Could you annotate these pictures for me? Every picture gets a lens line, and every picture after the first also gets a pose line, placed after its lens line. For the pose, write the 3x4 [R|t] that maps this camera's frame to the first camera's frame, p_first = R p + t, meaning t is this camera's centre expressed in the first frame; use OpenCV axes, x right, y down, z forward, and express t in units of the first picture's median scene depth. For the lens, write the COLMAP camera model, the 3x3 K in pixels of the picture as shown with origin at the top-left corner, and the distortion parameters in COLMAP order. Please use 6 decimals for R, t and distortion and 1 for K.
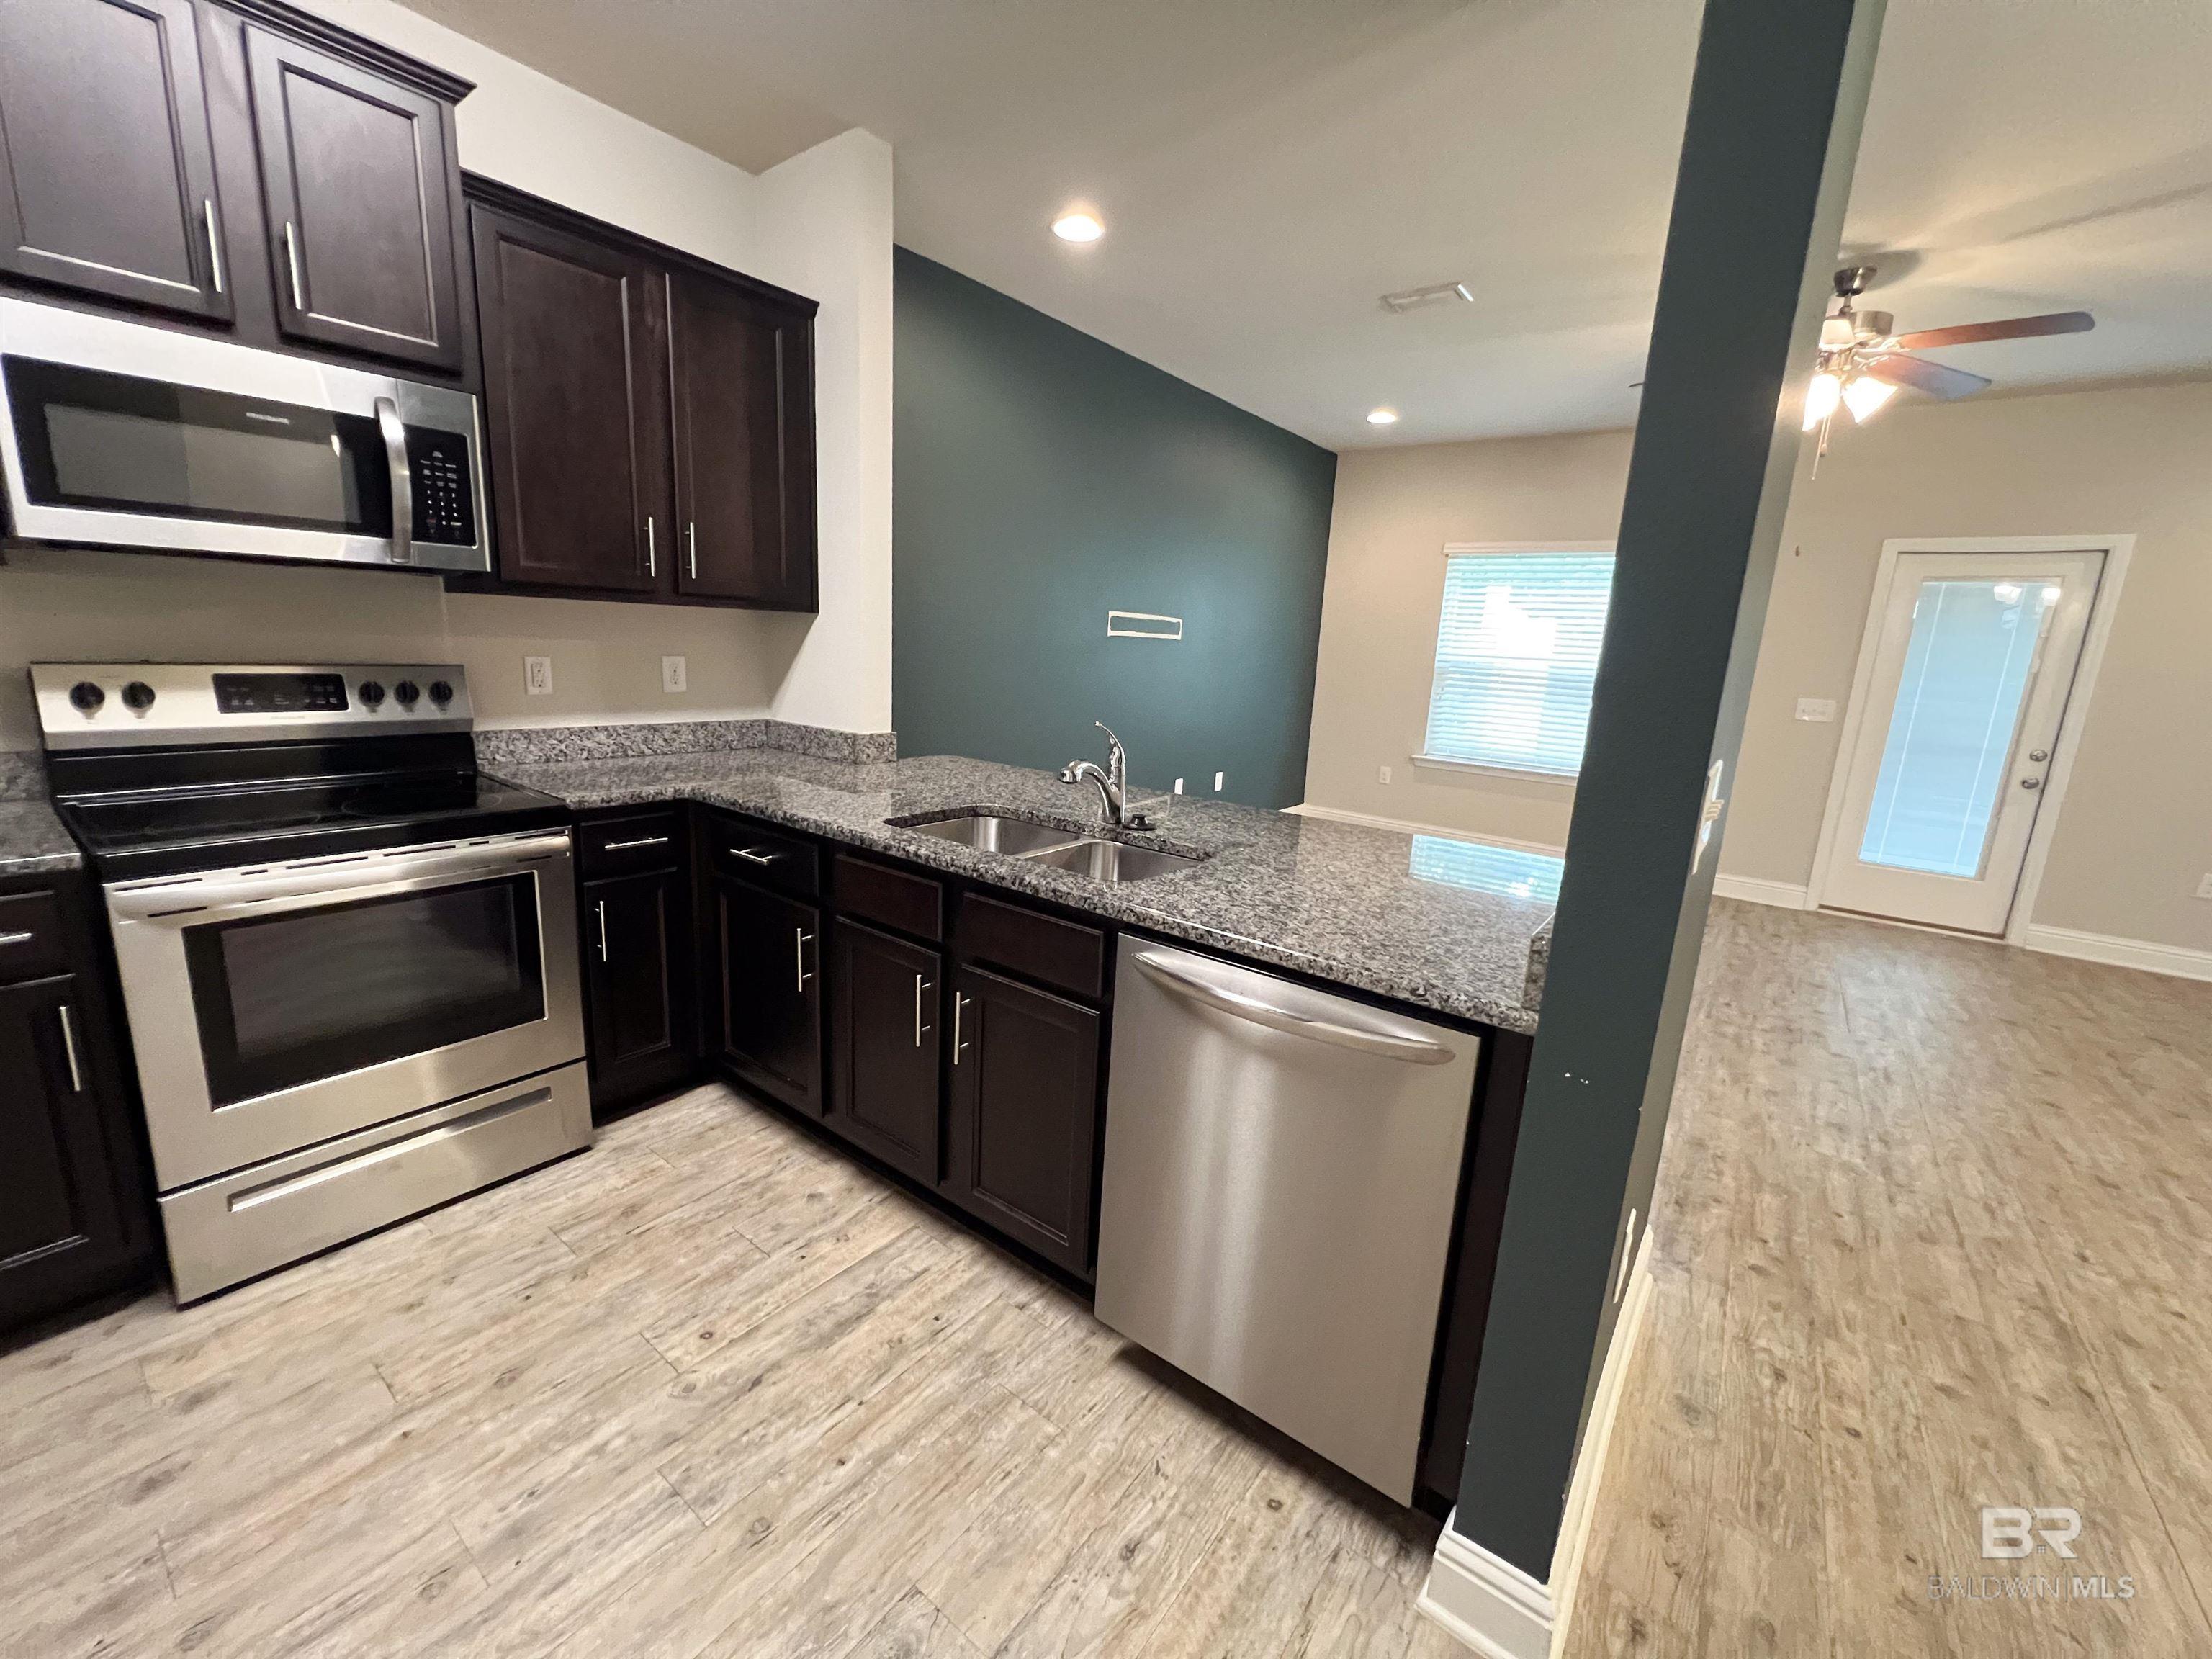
lens RADIAL K [[888.2, 0, 1100.5], [0, 888.2, 821.3], [0, 0, 1]] dist [-0.001731, 0.000242]
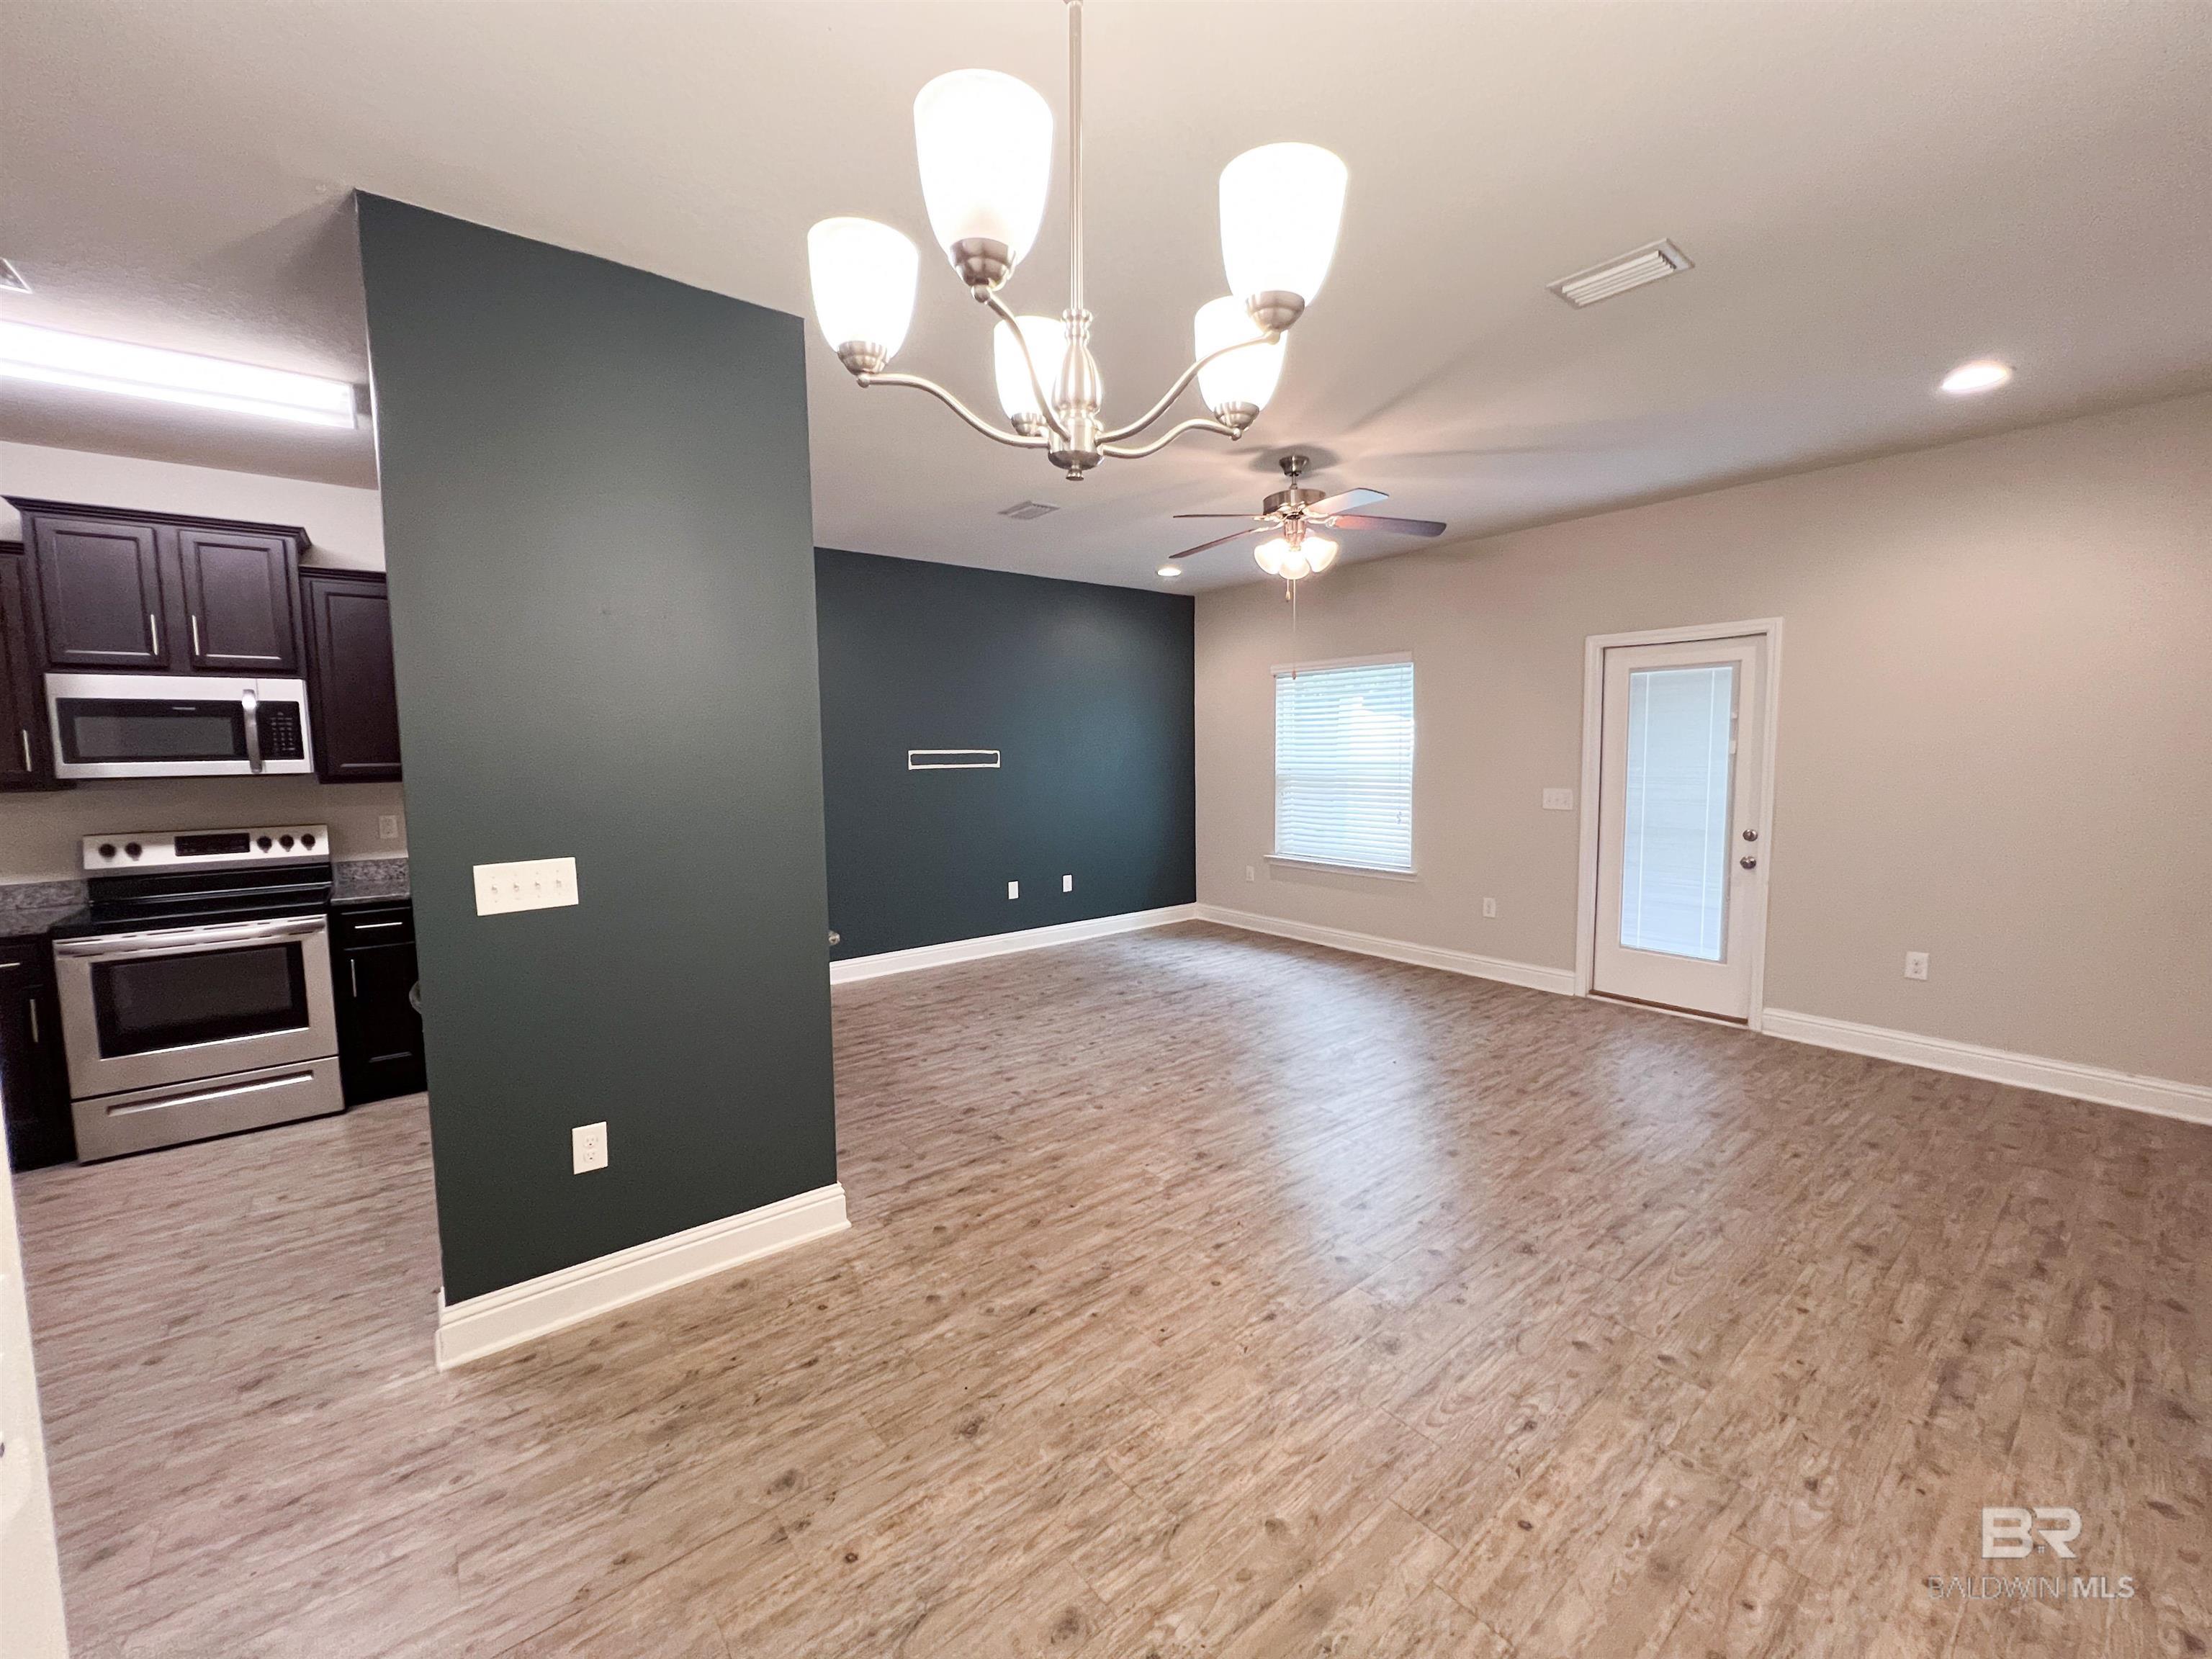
lens RADIAL K [[890.2, 0, 1101.1], [0, 890.2, 823.3], [0, 0, 1]] dist [-0.002473, 0.000572]
pose [[0.966992, -0.042759, -0.251194, 1.234149], [0.011454, 0.992117, -0.124787, 0.058949], [0.254549, 0.117791, 0.959859, -0.287294]]
